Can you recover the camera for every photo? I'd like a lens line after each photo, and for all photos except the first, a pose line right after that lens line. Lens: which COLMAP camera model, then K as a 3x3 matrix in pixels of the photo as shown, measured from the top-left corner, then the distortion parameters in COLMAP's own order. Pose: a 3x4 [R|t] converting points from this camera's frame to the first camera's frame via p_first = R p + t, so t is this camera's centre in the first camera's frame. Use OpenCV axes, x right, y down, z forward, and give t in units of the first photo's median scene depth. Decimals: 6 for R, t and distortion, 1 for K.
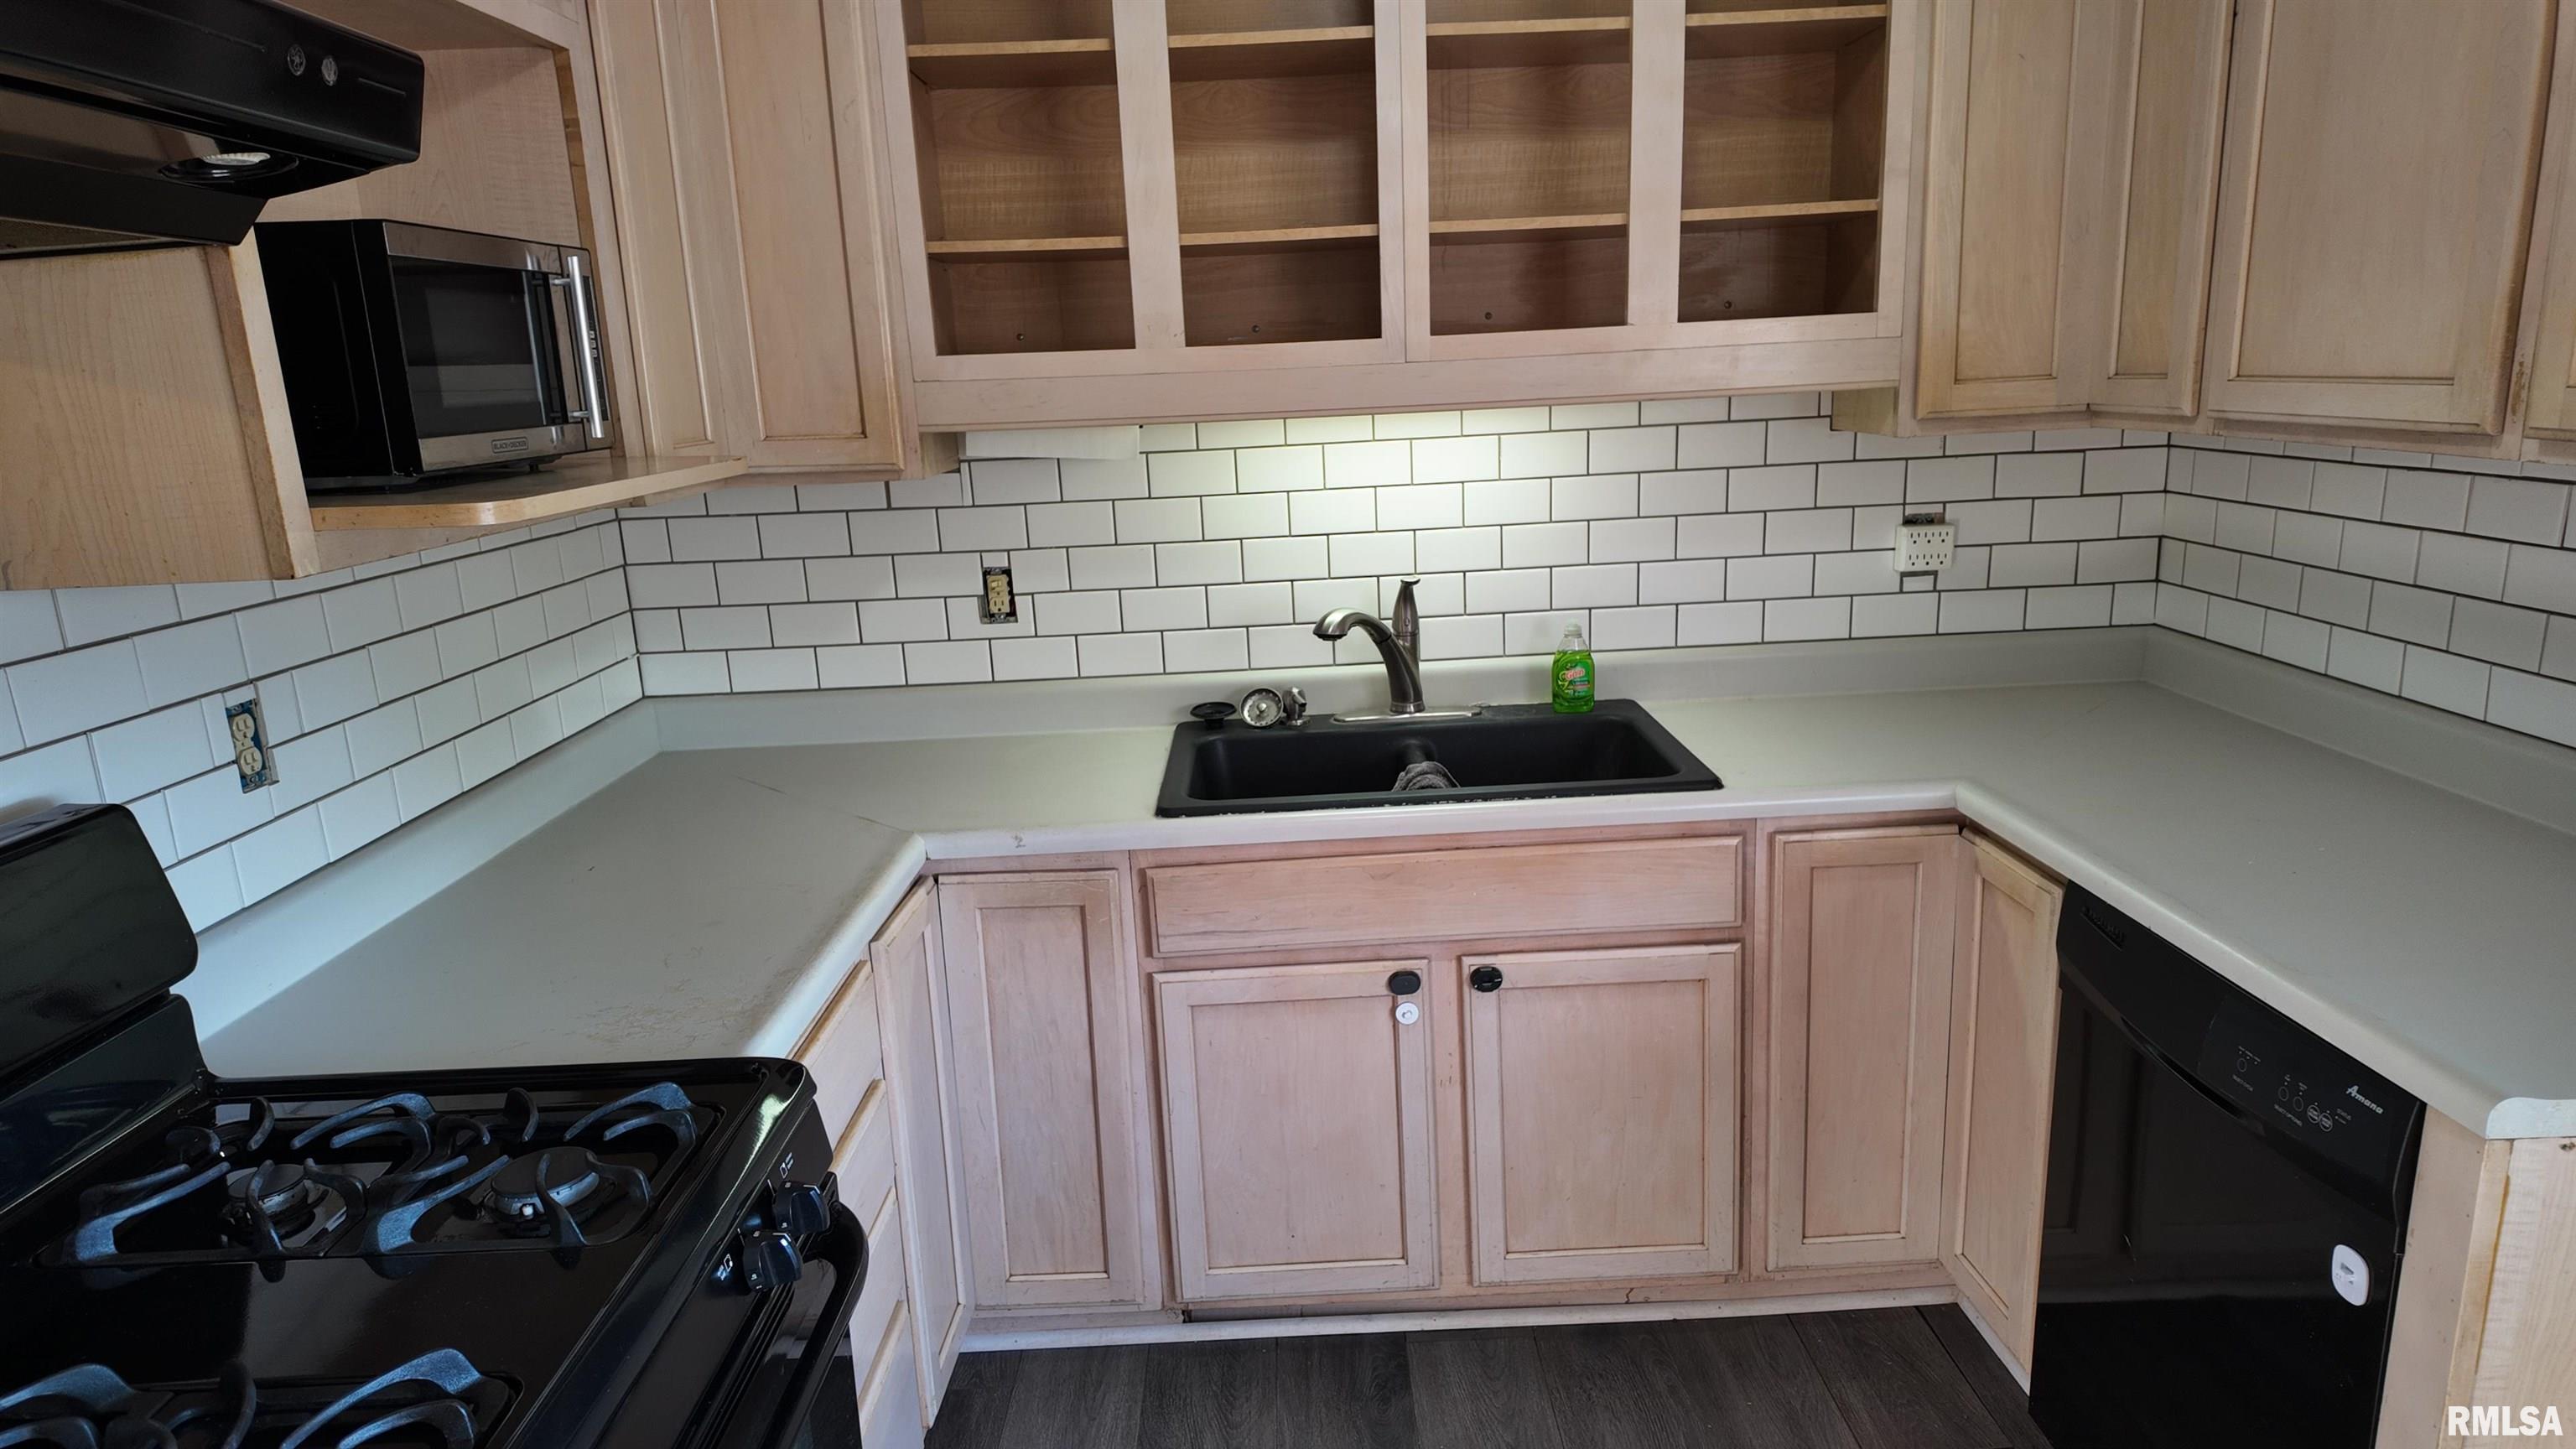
lens RADIAL K [[1521.8, 0, 1288.0], [0, 1521.8, 724.5], [0, 0, 1]] dist [0.025395, -0.063262]
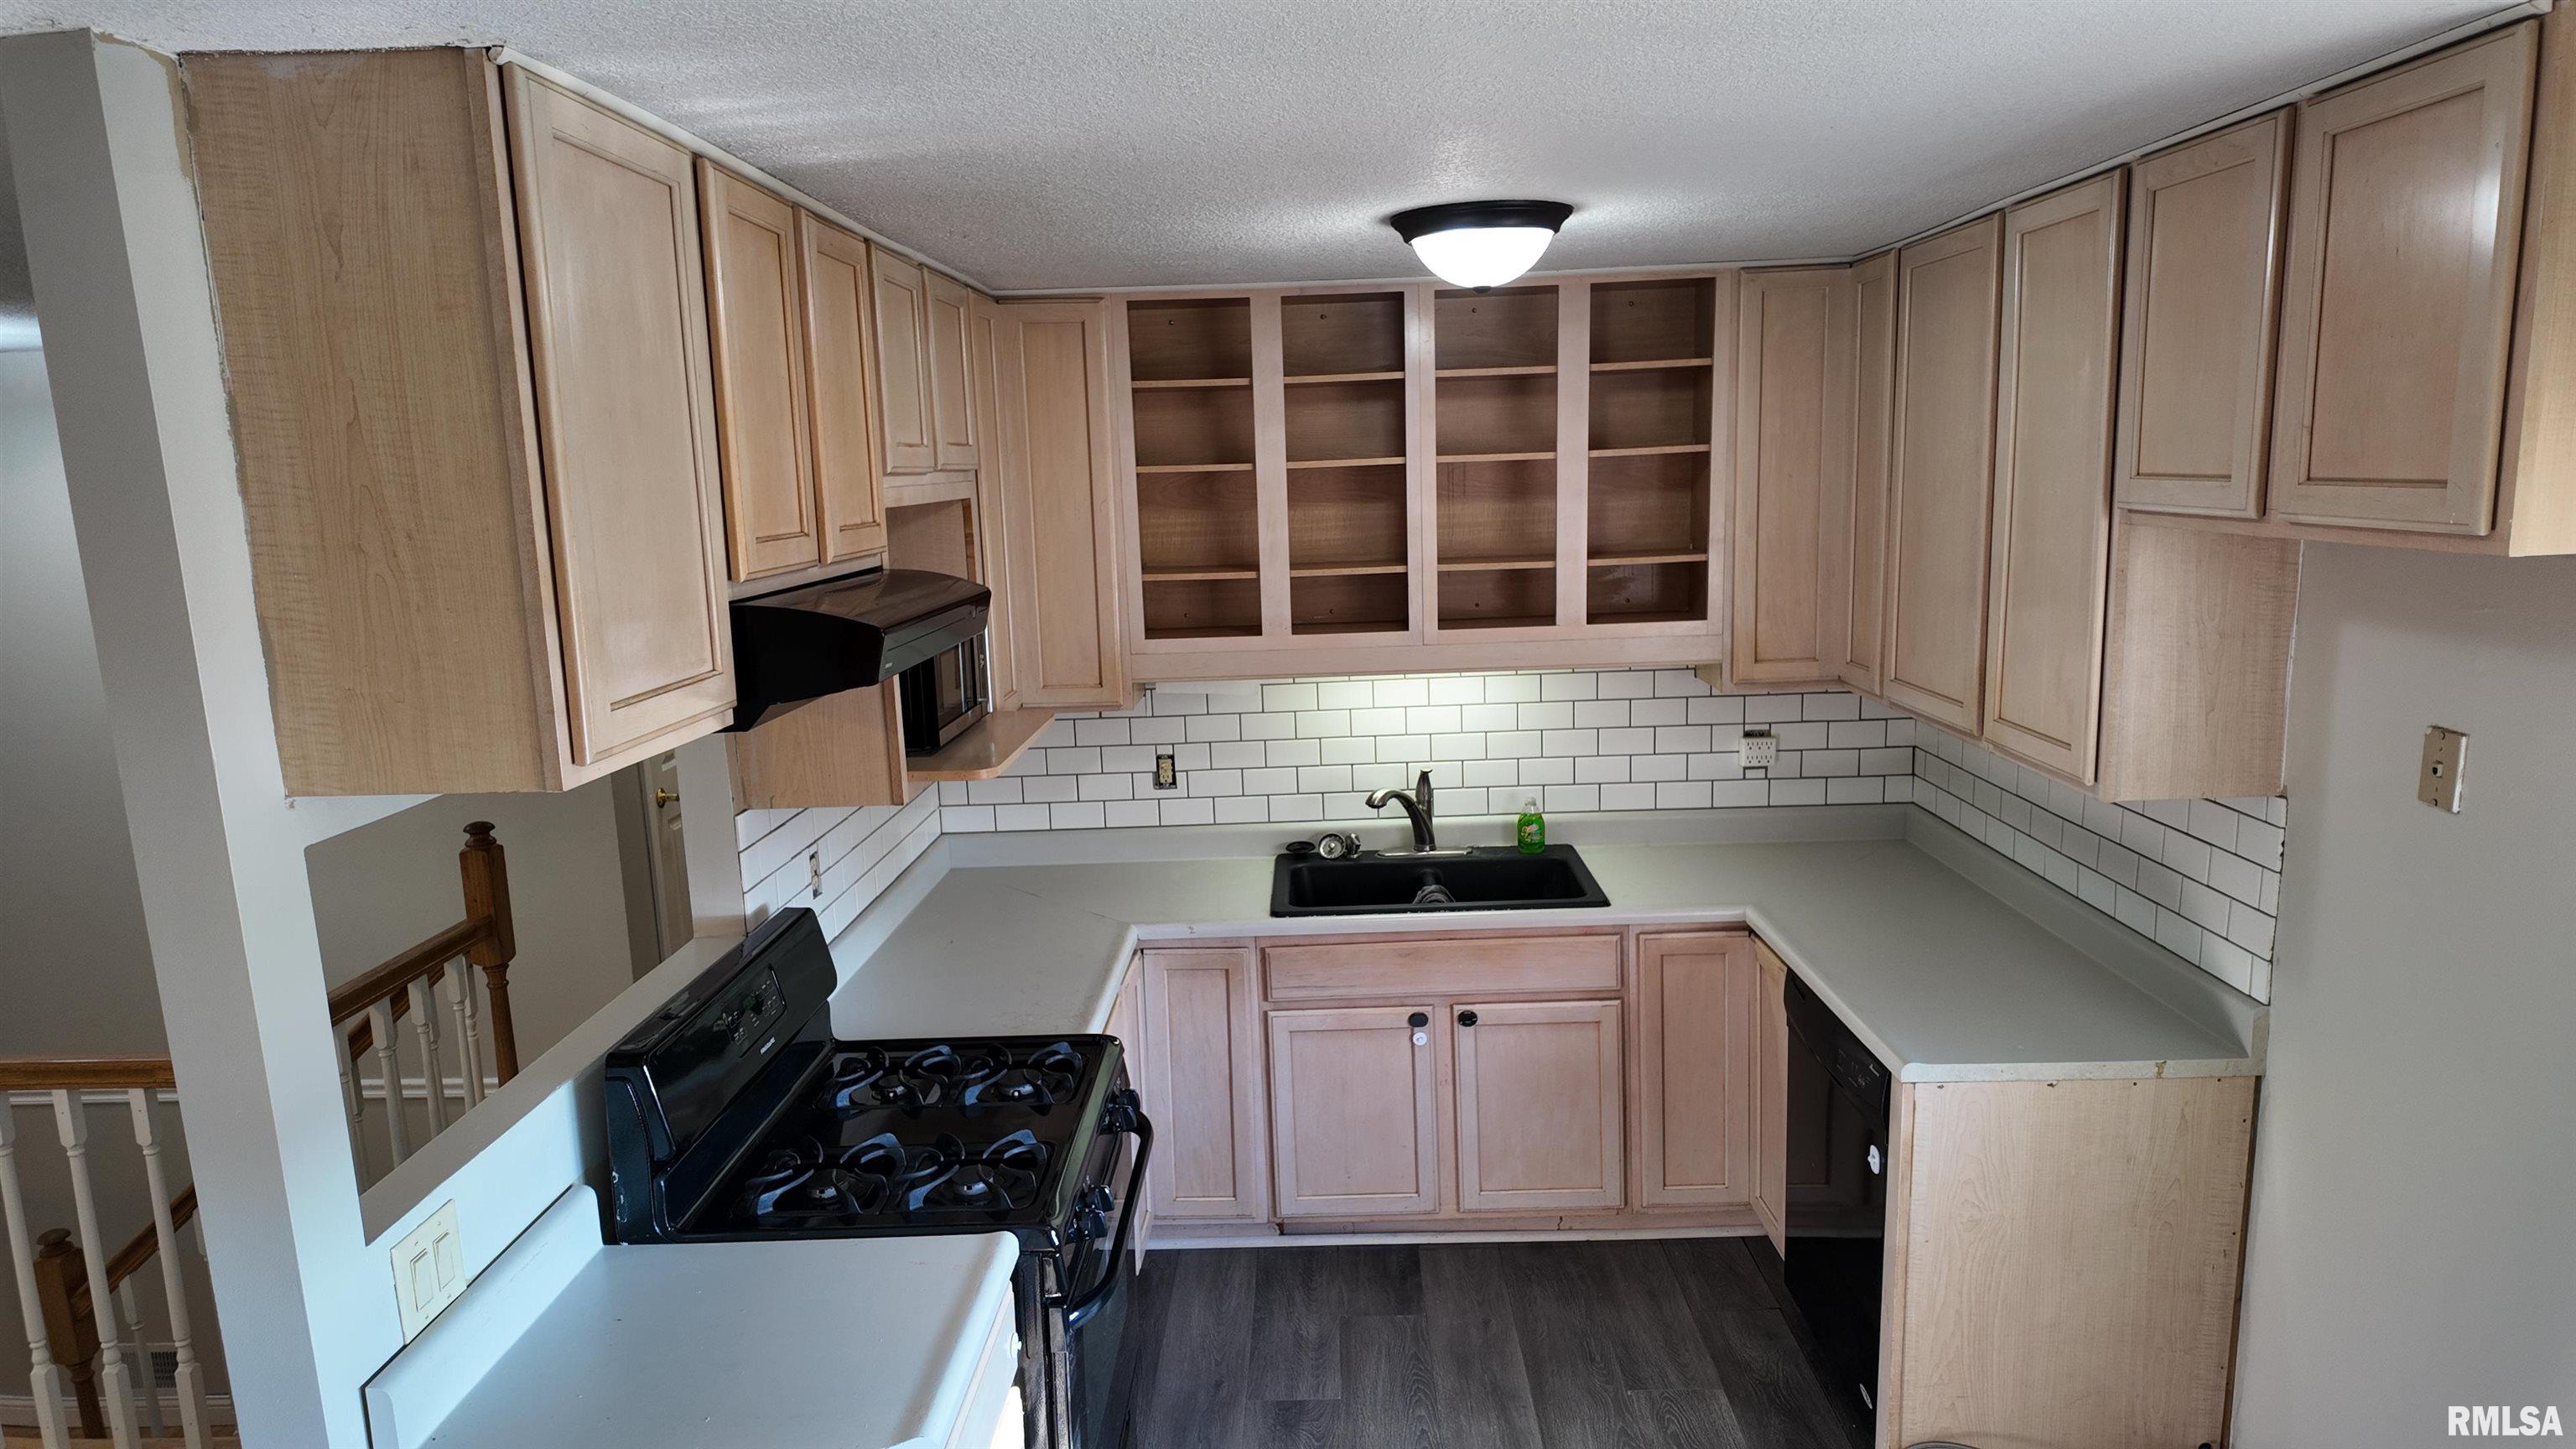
lens RADIAL K [[1481.2, 0, 1288.0], [0, 1481.2, 724.5], [0, 0, 1]] dist [0.054327, -0.057259]
pose [[0.999423, 0.014122, -0.030886, -0.019739], [-0.015974, 0.998036, -0.060567, -0.050342], [0.029970, 0.061025, 0.997686, -0.622472]]
